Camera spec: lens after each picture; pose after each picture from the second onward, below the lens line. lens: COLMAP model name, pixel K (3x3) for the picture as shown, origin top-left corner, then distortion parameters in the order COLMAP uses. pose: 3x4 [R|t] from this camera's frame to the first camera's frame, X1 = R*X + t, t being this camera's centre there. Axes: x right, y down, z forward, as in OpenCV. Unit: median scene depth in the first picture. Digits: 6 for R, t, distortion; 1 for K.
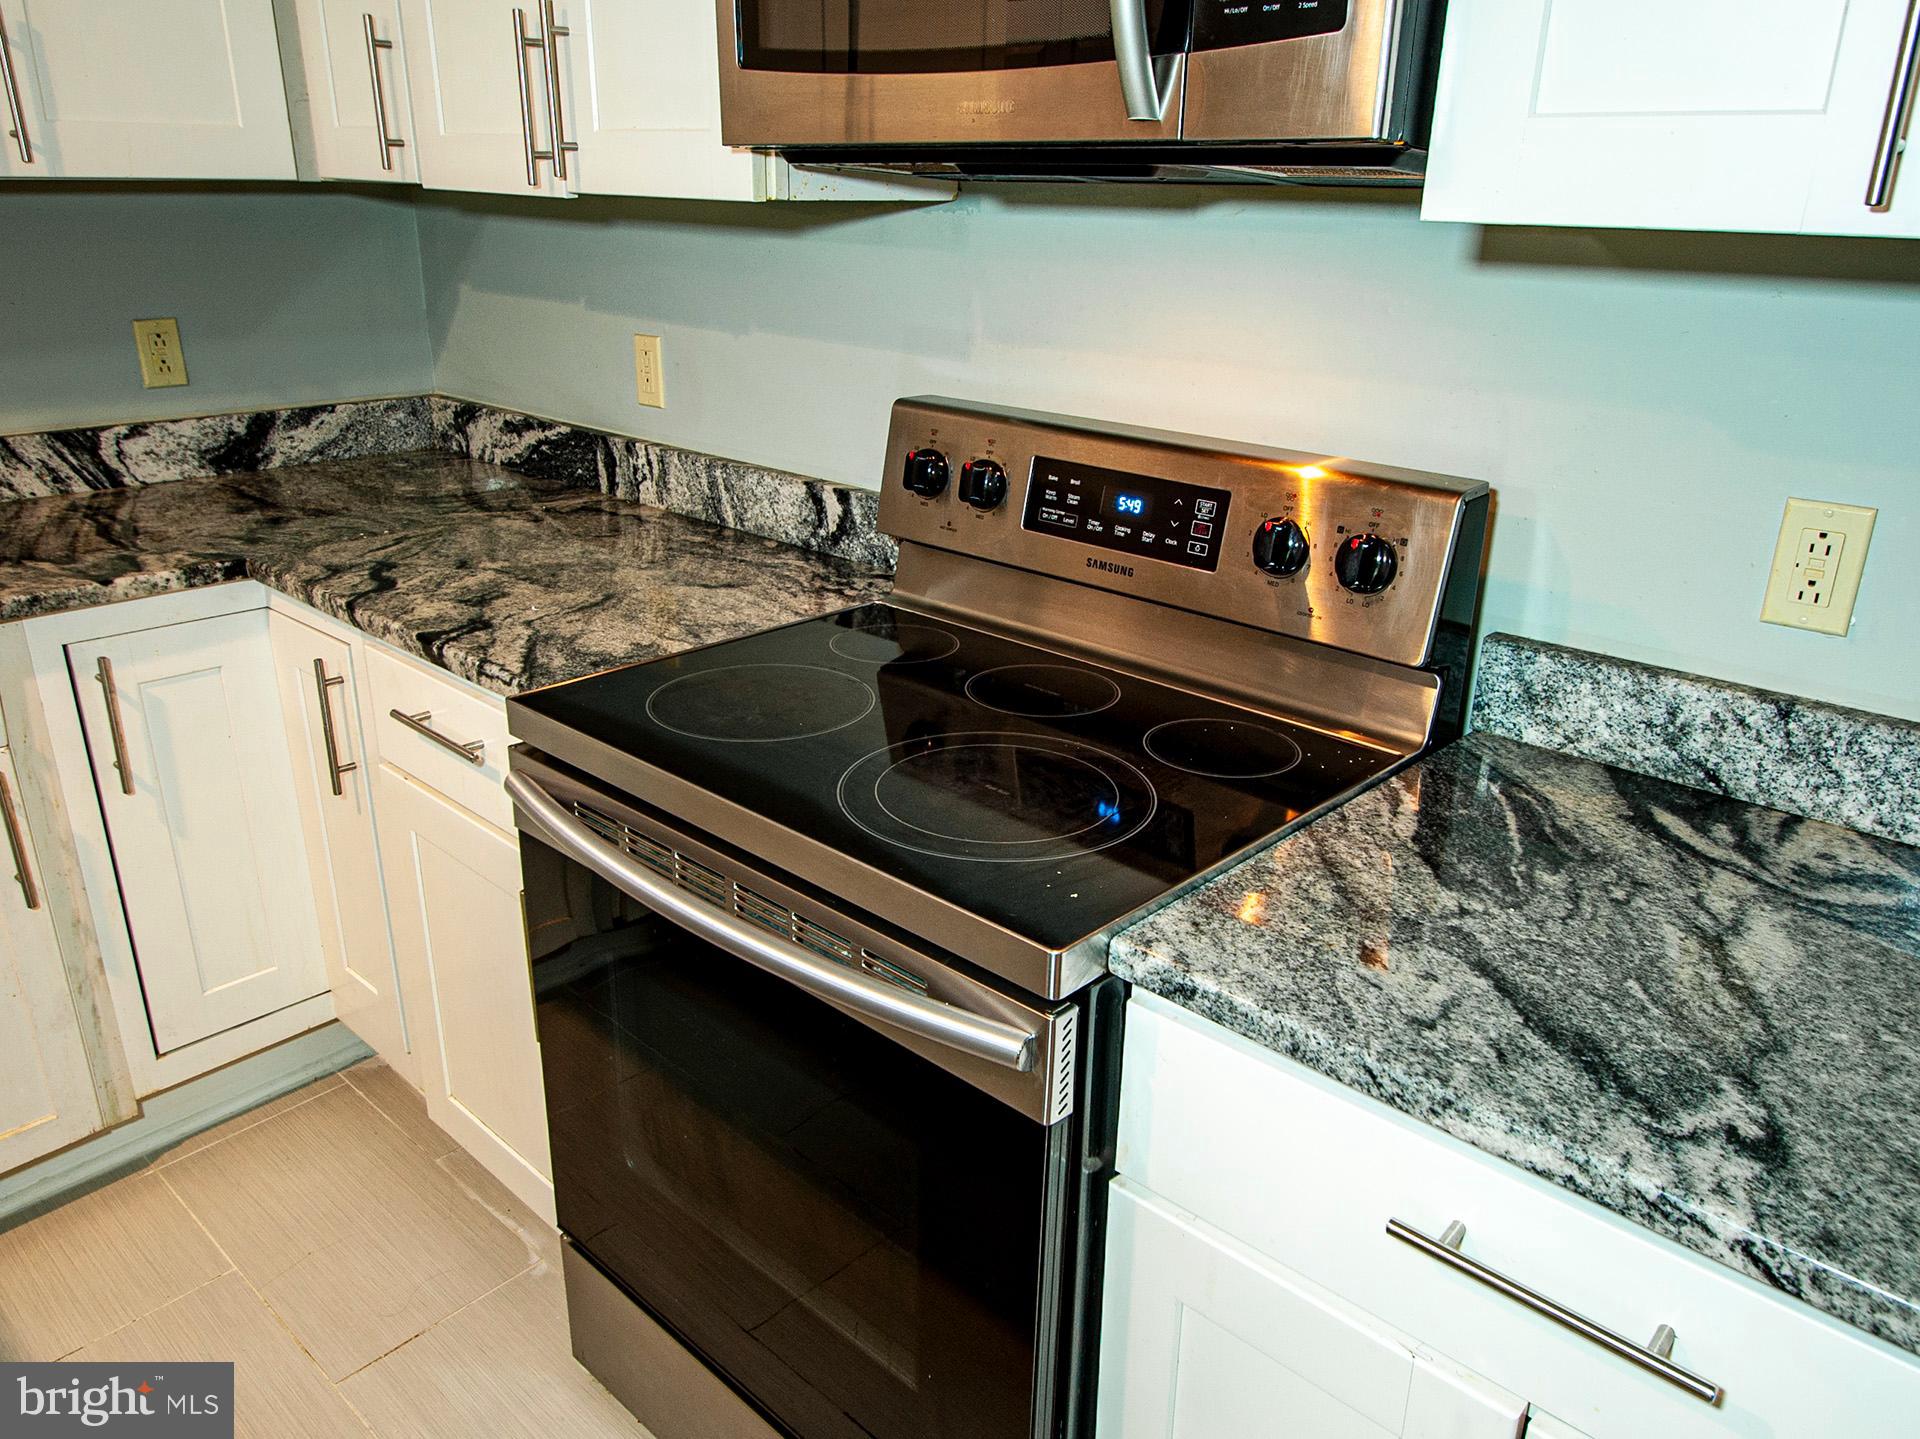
lens RADIAL K [[1441.9, 0, 952.3], [0, 1441.9, 751.2], [0, 0, 1]] dist [0.004243, -0.007579]
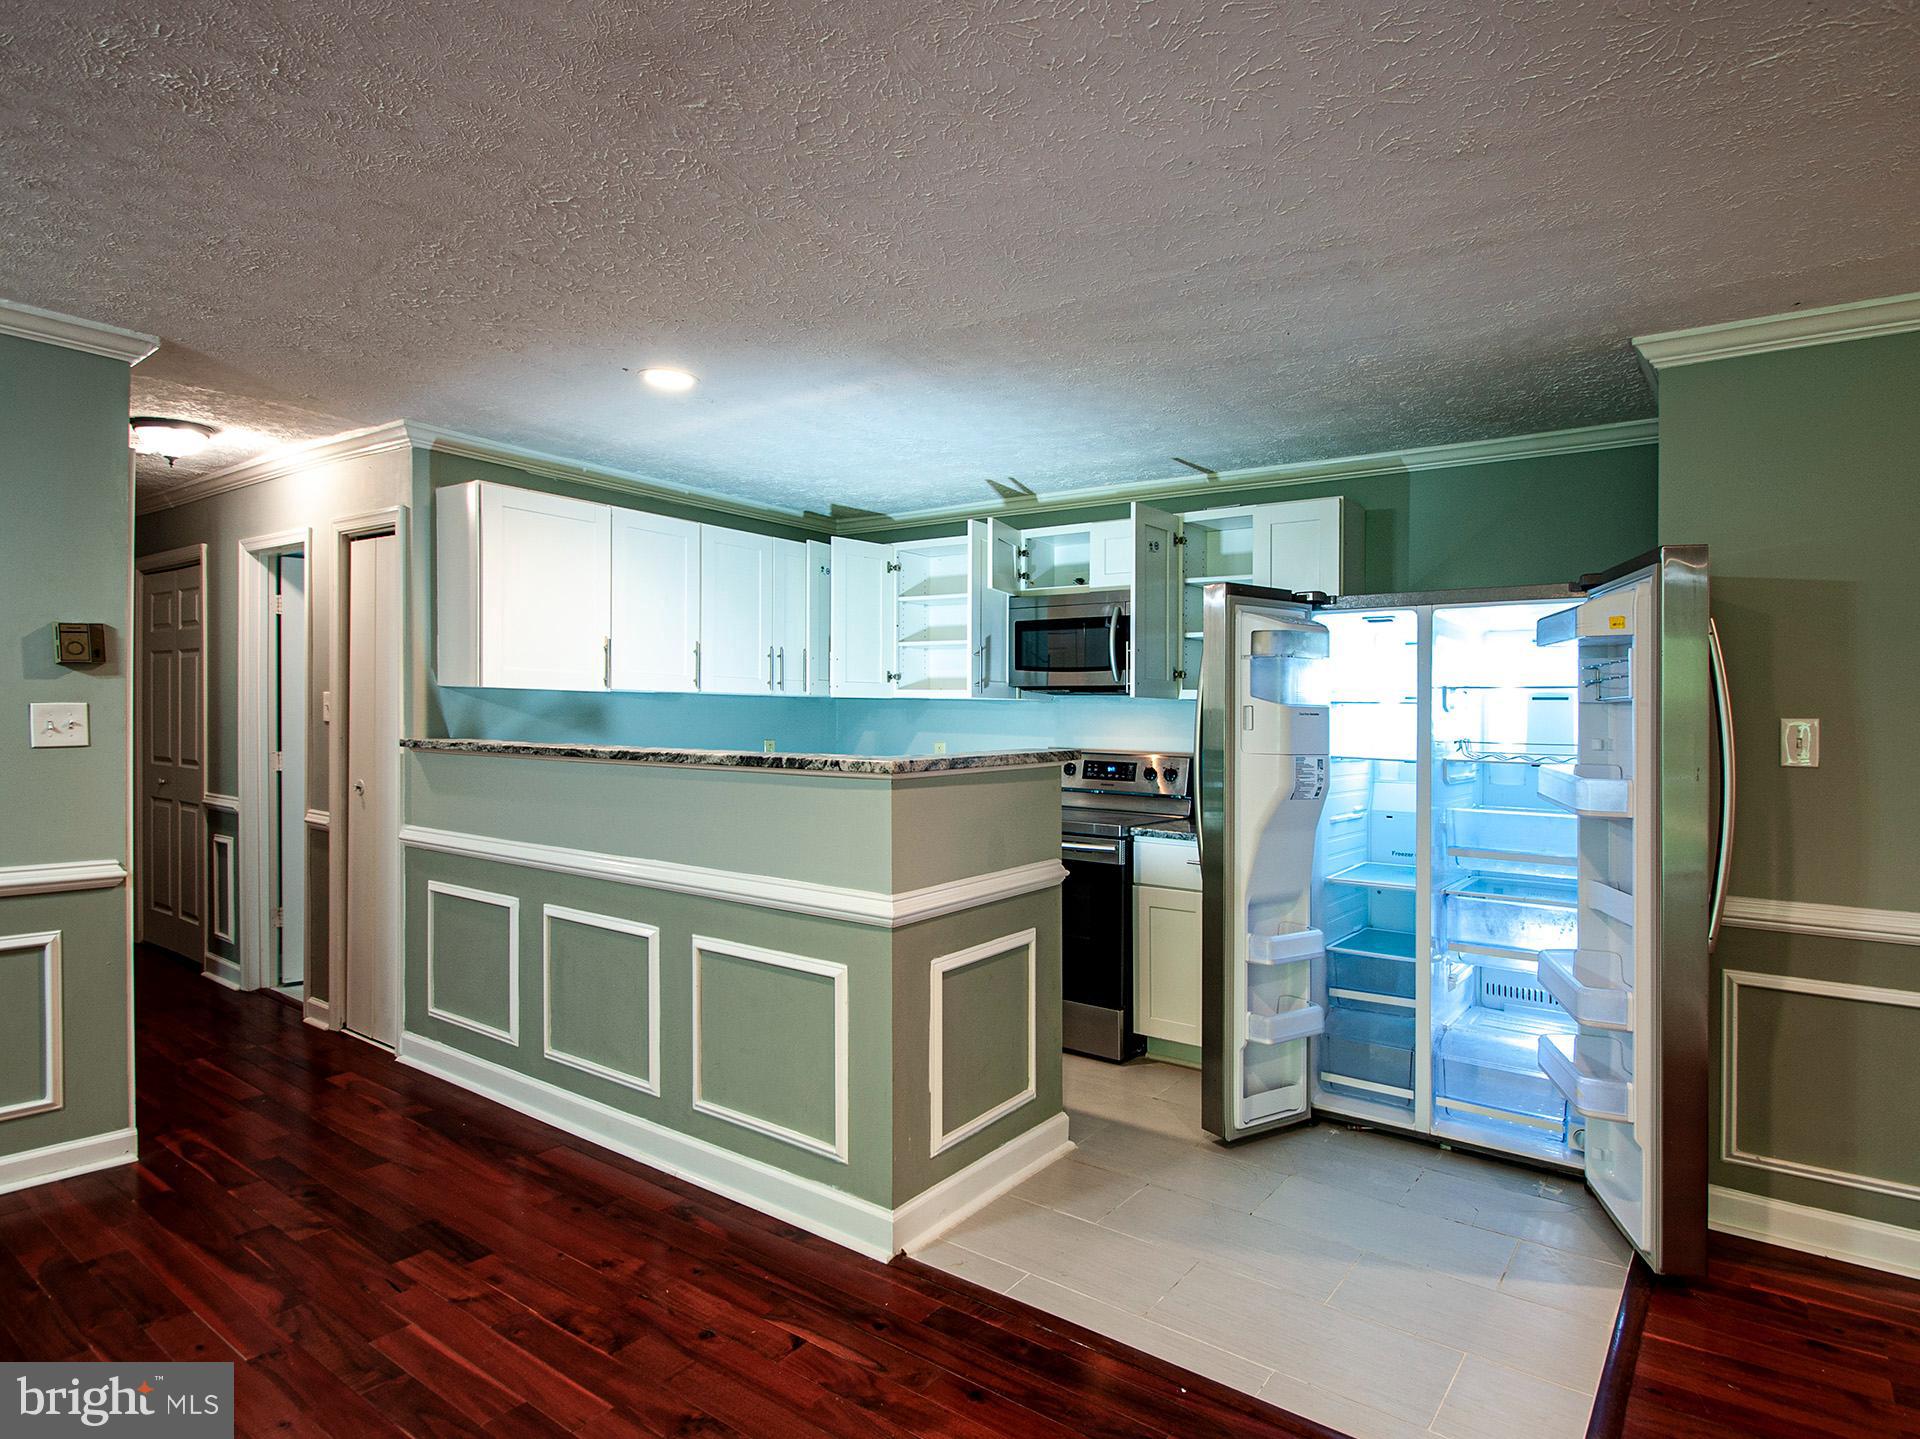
lens RADIAL K [[1043.0, 0, 974.8], [0, 1043.0, 727.1], [0, 0, 1]] dist [0.002845, -0.005140]
pose [[0.995402, -0.002134, 0.095763, -0.584837], [0.035649, 0.936185, -0.349696, 0.792467], [-0.088905, 0.351502, 0.931956, -1.871158]]
